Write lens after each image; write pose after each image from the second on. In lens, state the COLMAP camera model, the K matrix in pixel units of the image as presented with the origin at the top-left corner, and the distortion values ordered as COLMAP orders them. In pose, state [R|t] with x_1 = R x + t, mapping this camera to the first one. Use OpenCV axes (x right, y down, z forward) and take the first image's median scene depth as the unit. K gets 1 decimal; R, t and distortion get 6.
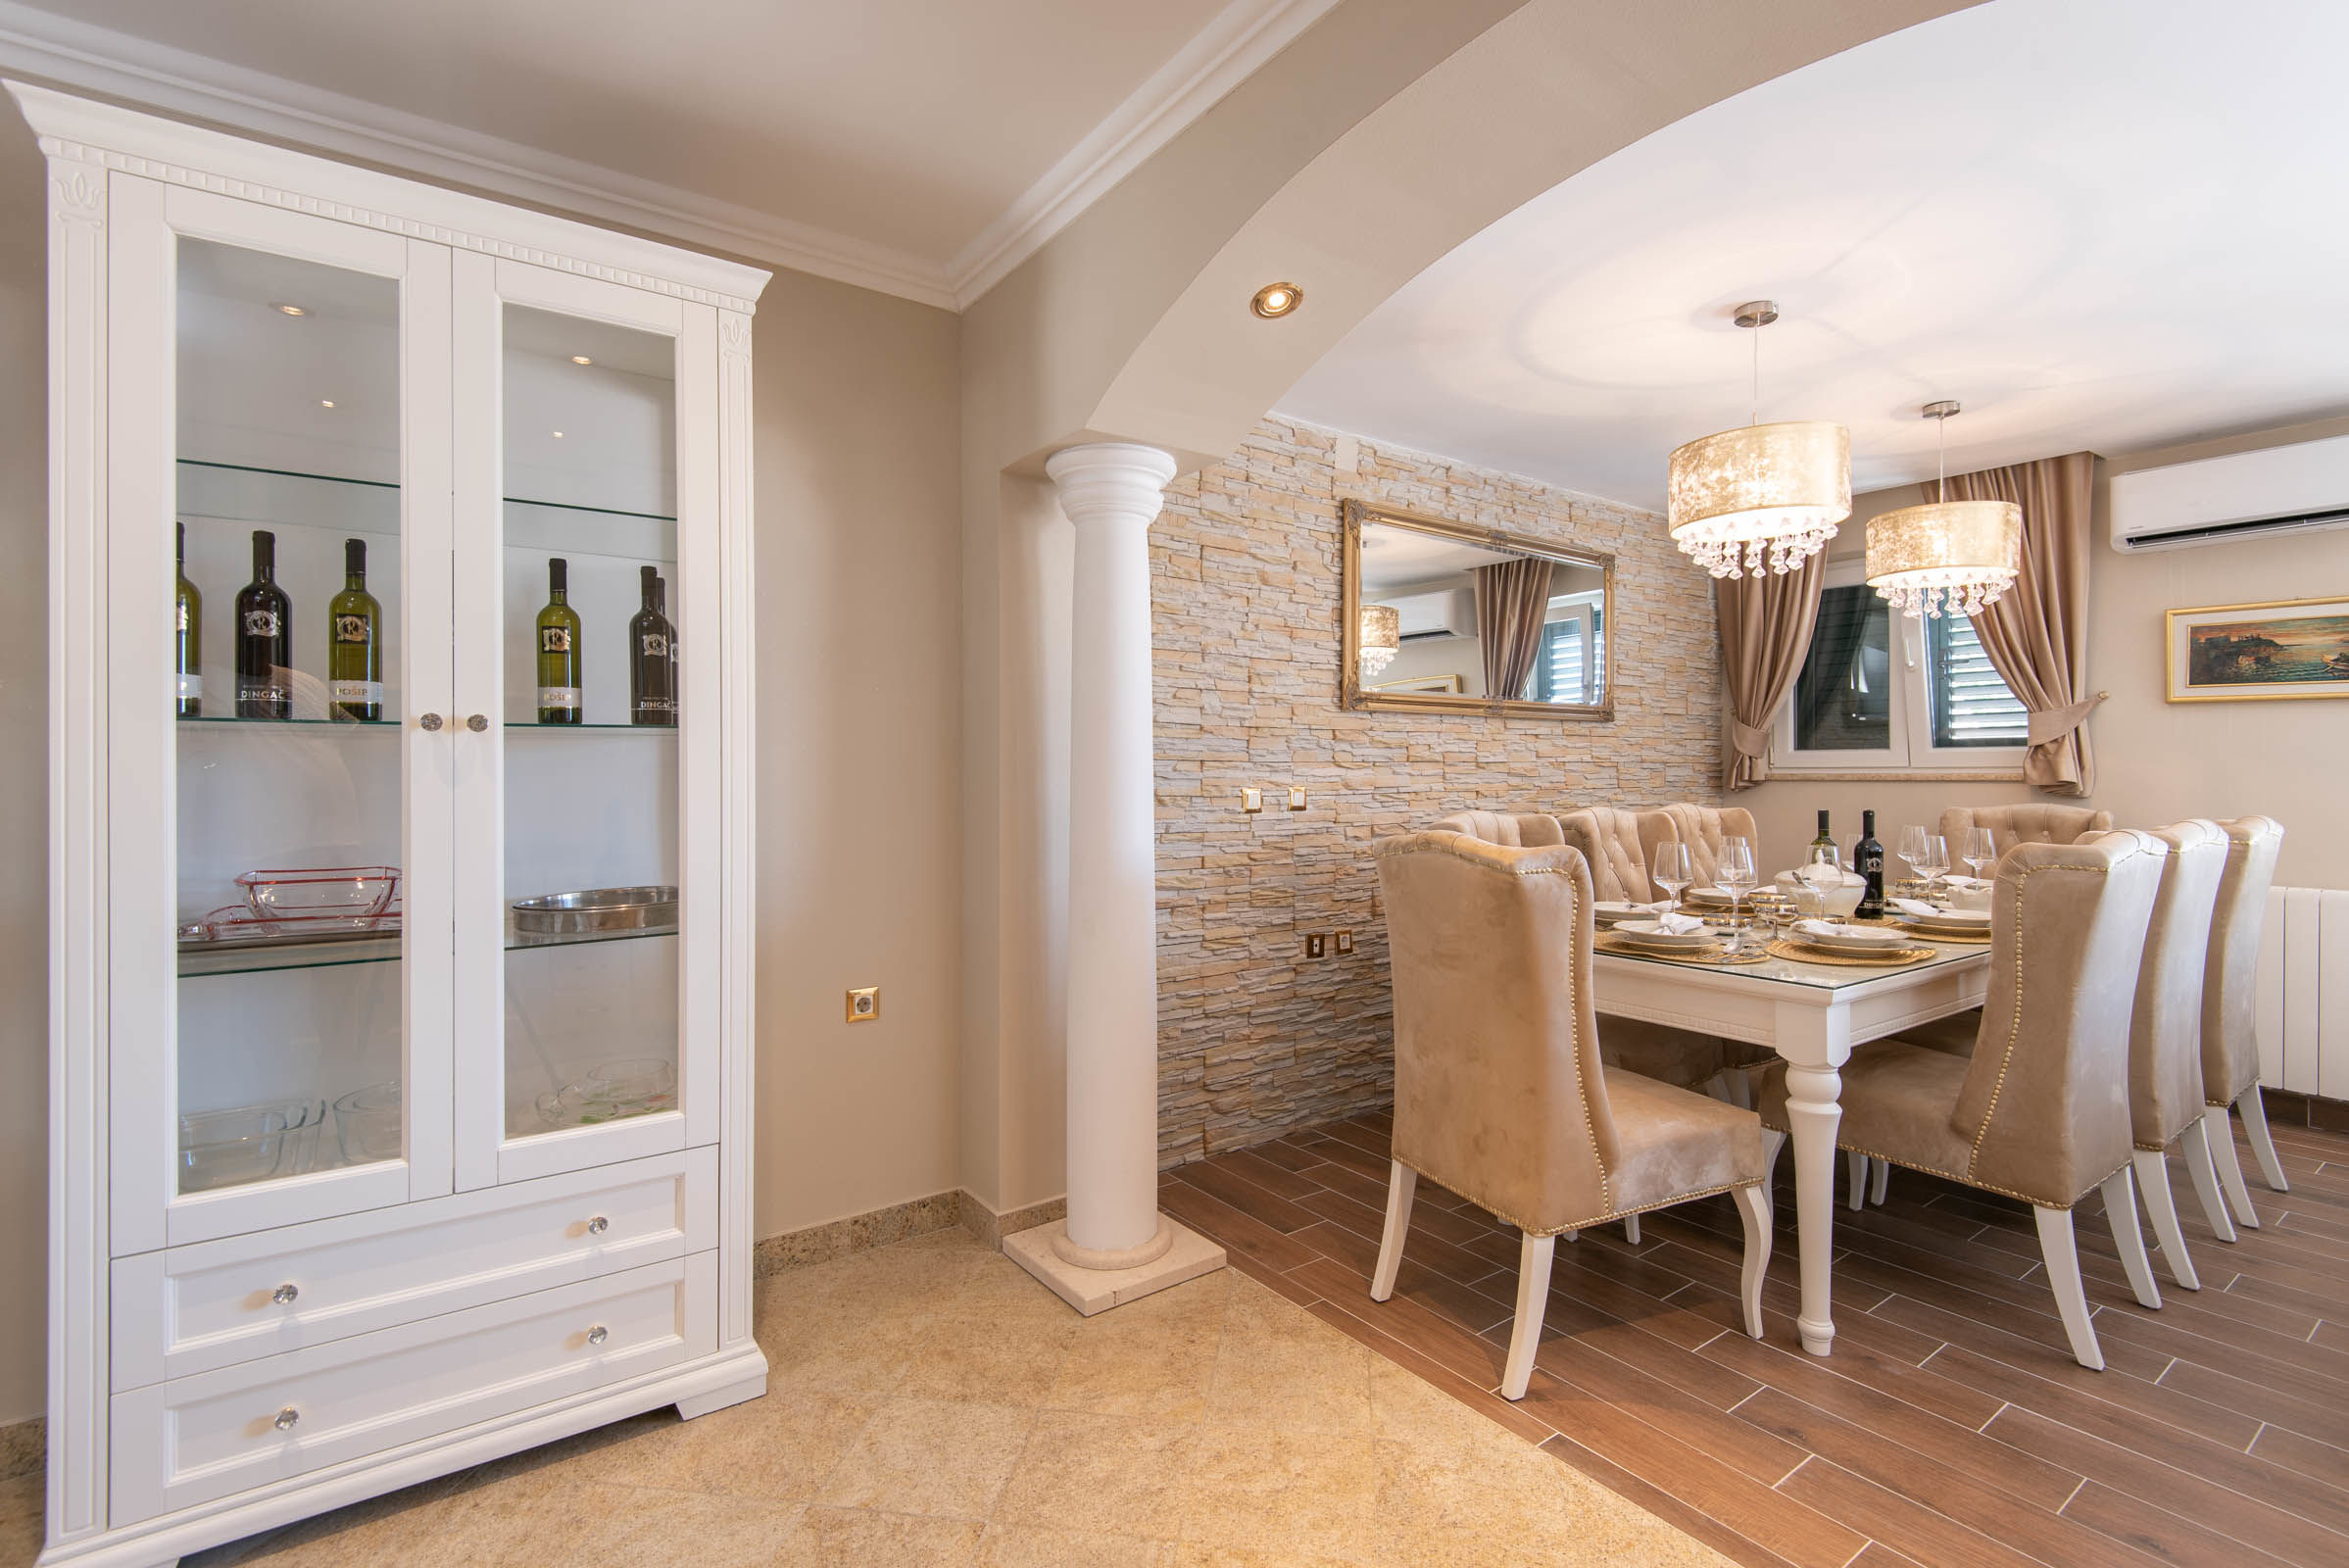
lens RADIAL K [[1097.5, 0, 1110.7], [0, 1097.5, 778.0], [0, 0, 1]] dist [-0.022505, -0.001705]
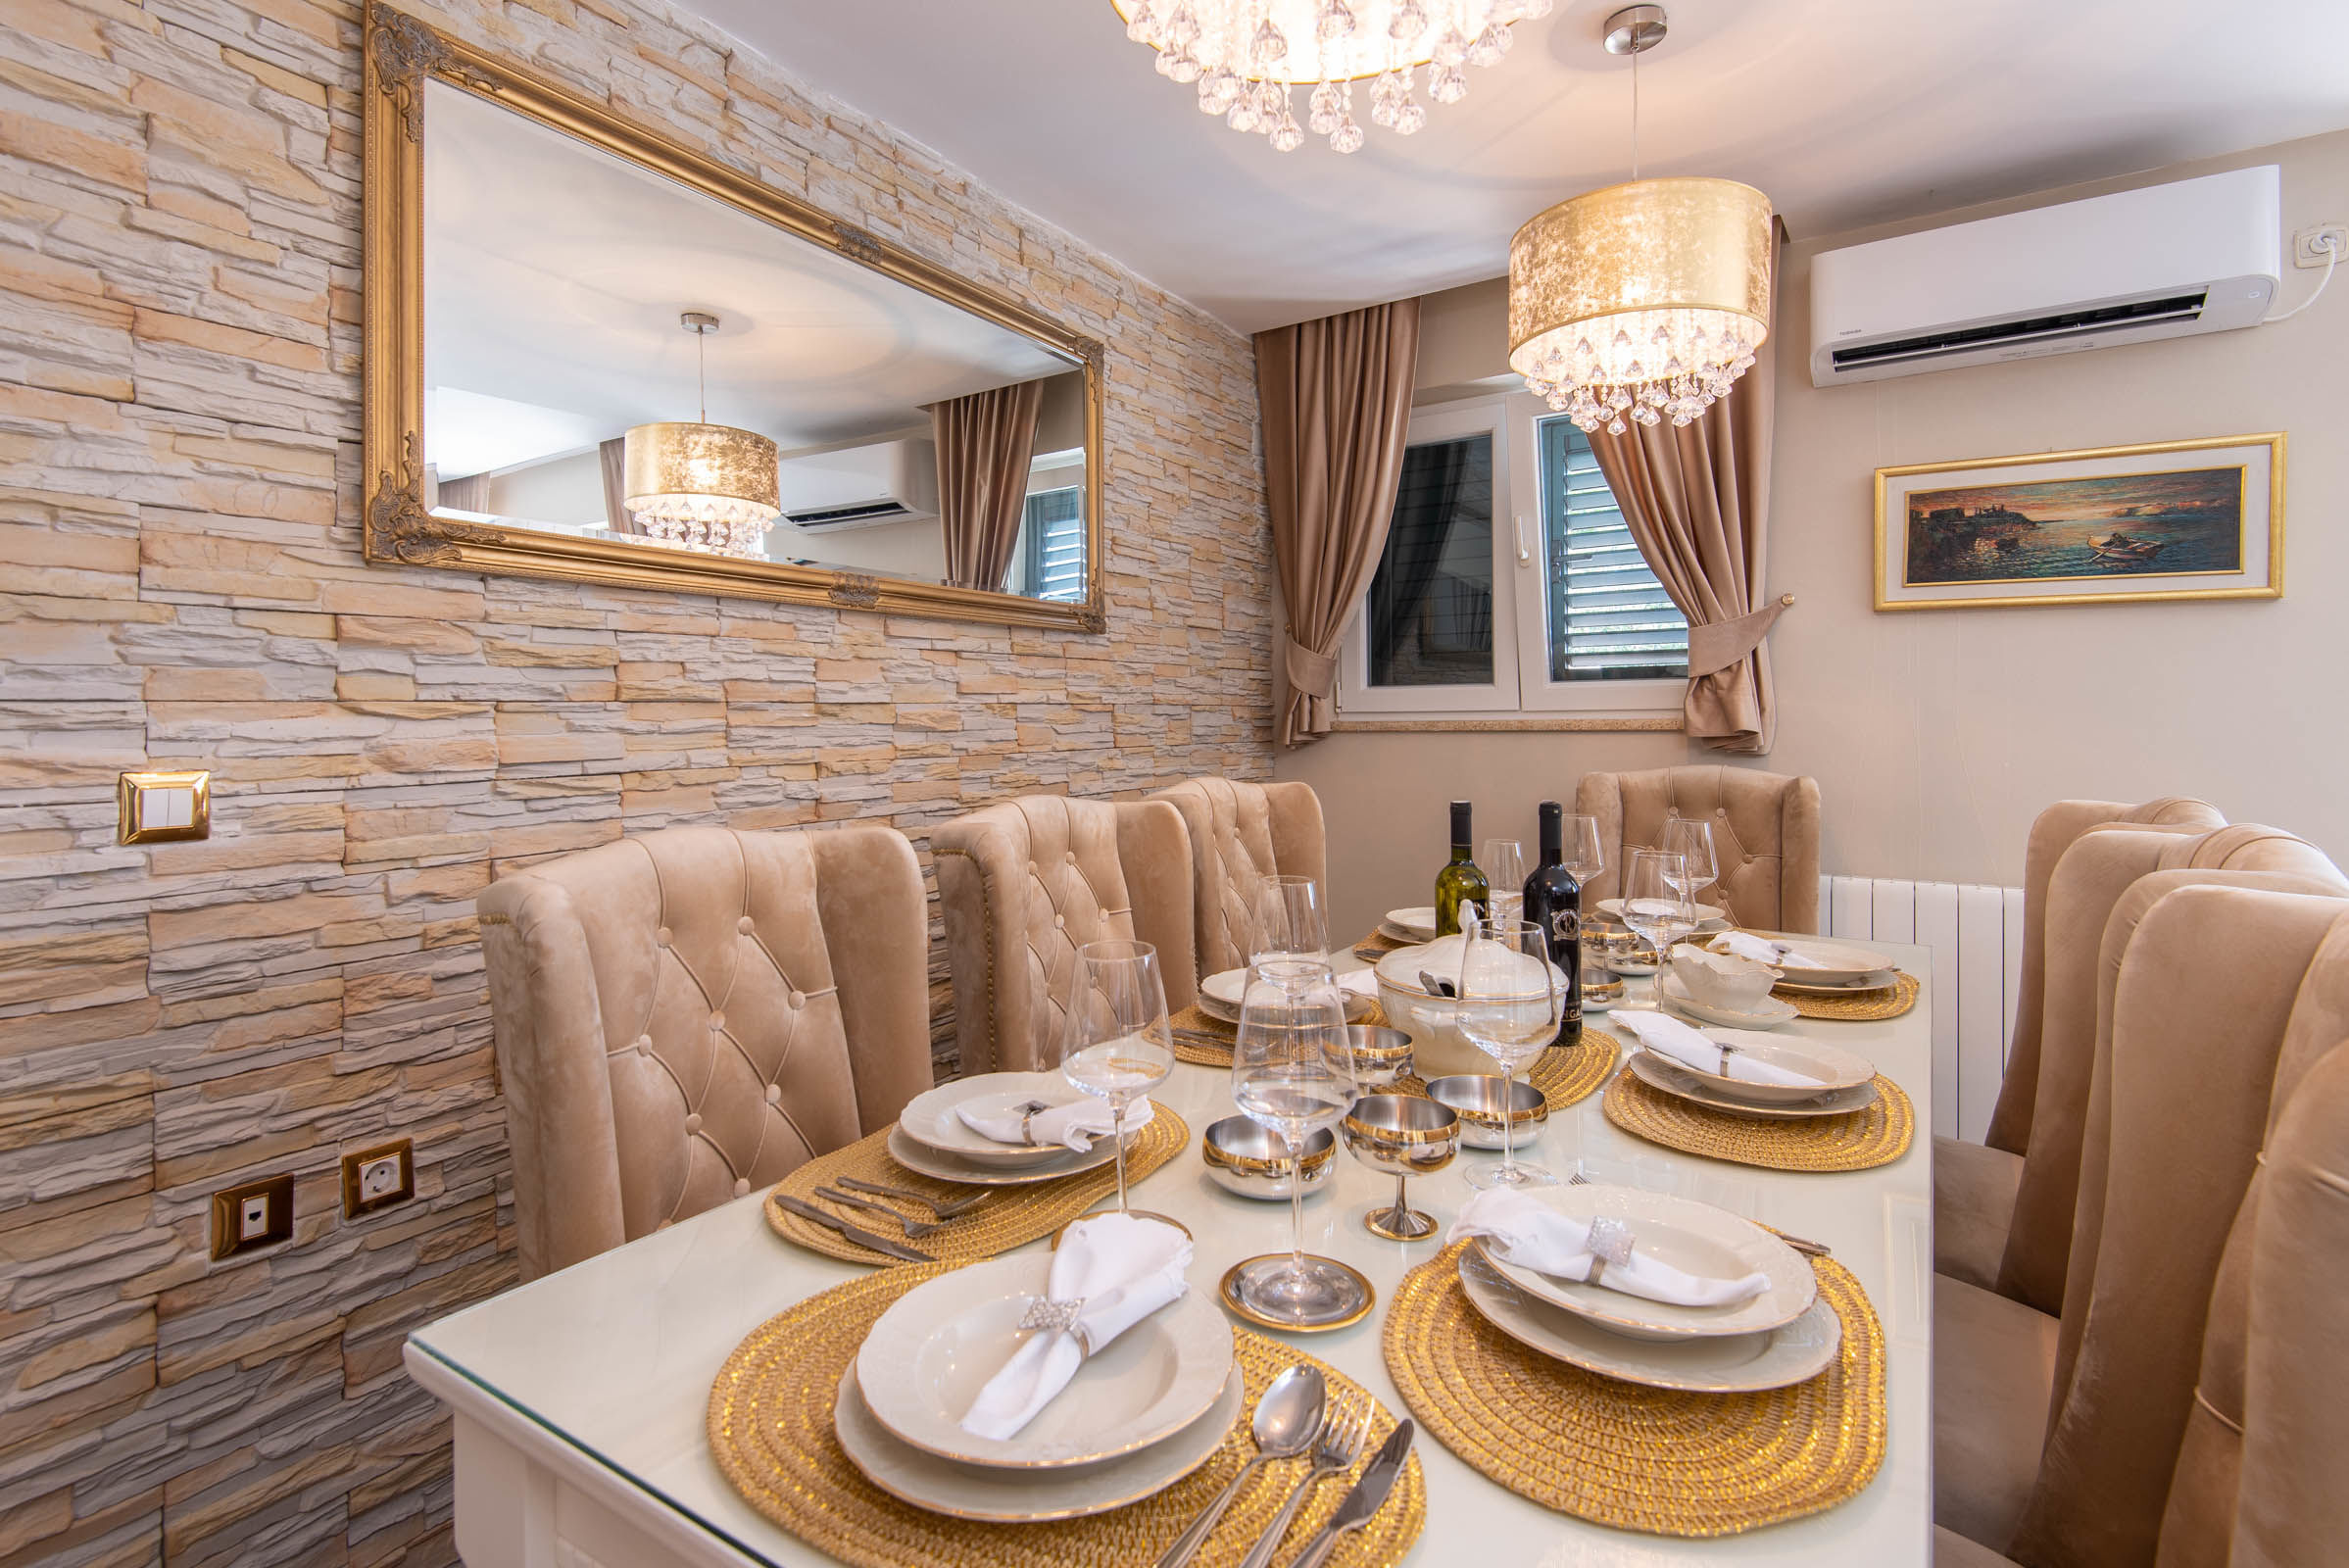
lens RADIAL K [[1128.5, 0, 1149.7], [0, 1128.5, 737.6], [0, 0, 1]] dist [-0.015230, -0.004092]
pose [[0.922276, -0.012672, 0.386325, 0.300748], [0.009080, 0.999897, 0.011121, -0.003693], [-0.386426, -0.006749, 0.922296, 0.525221]]
